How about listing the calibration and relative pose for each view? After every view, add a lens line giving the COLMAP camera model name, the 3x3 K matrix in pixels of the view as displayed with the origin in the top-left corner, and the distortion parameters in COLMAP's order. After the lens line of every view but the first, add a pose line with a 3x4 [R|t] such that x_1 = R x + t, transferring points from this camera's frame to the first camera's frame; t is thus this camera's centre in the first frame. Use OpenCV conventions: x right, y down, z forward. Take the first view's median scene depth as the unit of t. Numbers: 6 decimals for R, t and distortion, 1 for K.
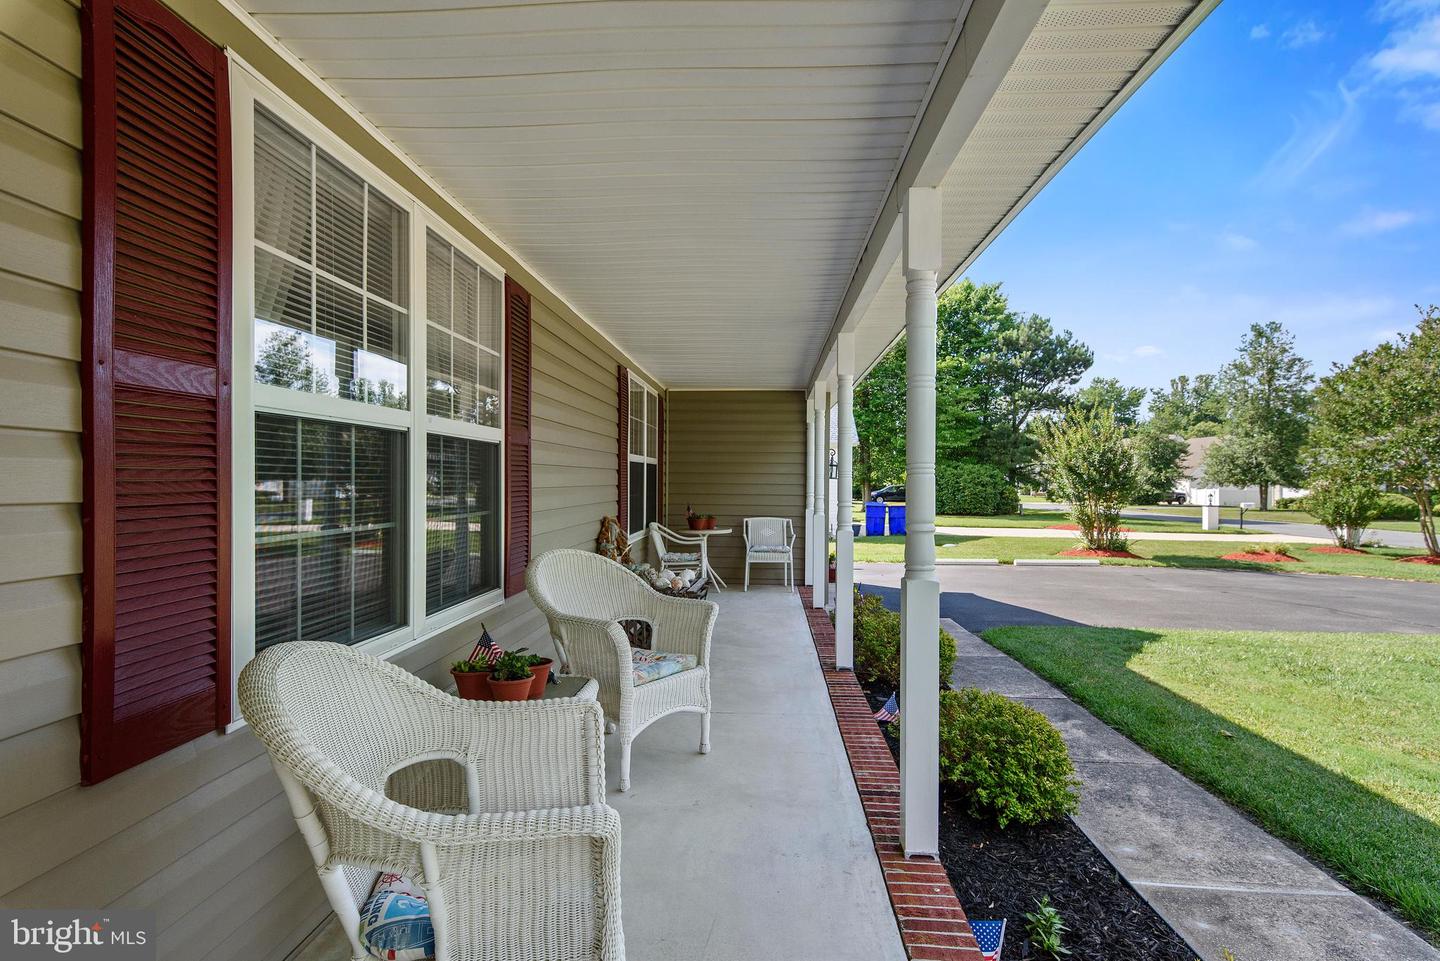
lens RADIAL K [[784.6, 0, 720.0], [0, 784.6, 480.5], [0, 0, 1]] dist [0.000075, 0.000006]
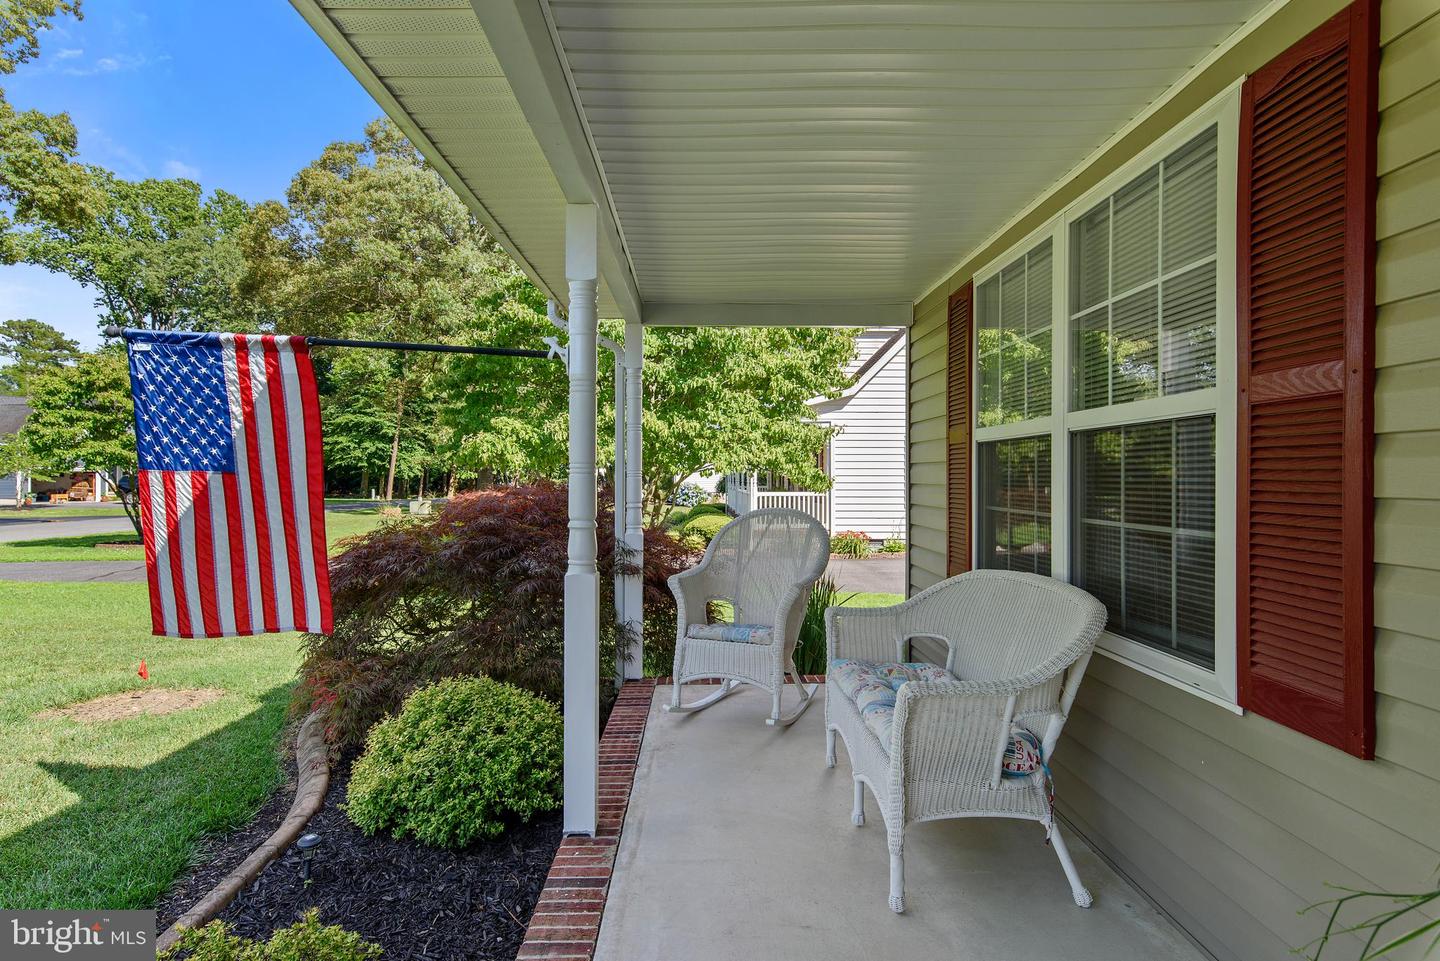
lens RADIAL K [[784.6, 0, 720.0], [0, 784.6, 480.5], [0, 0, 1]] dist [0.000075, 0.000006]
pose [[-0.996961, -0.003701, -0.077810, 0.158507], [-0.003763, 0.999993, 0.000643, 0.002927], [0.077807, 0.000934, -0.996968, 2.010138]]
